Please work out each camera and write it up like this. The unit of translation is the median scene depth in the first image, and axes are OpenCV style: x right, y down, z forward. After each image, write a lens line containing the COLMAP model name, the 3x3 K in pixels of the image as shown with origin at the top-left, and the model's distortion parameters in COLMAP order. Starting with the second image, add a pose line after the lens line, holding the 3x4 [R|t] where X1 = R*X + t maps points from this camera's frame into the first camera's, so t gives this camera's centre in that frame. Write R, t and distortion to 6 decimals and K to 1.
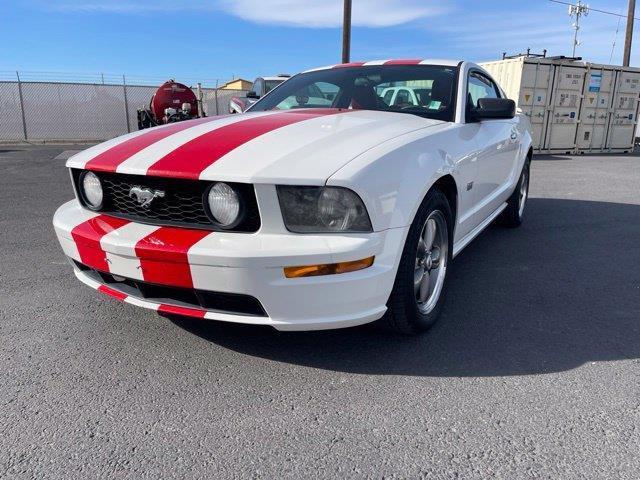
lens RADIAL K [[484.4, 0, 314.7], [0, 484.4, 246.0], [0, 0, 1]] dist [0.067886, -0.094715]
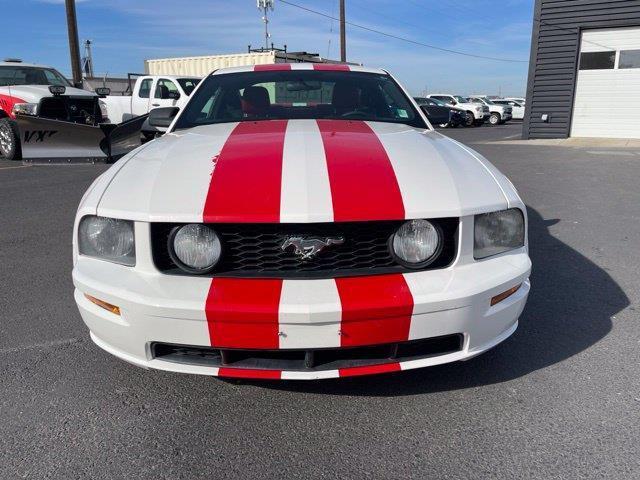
lens RADIAL K [[484.4, 0, 322.6], [0, 484.4, 241.9], [0, 0, 1]] dist [0.067886, -0.094715]
pose [[0.842698, -0.155320, 0.515495, -0.684134], [0.145889, 0.987537, 0.059058, -0.140962], [-0.518243, 0.025437, 0.854855, 0.264770]]
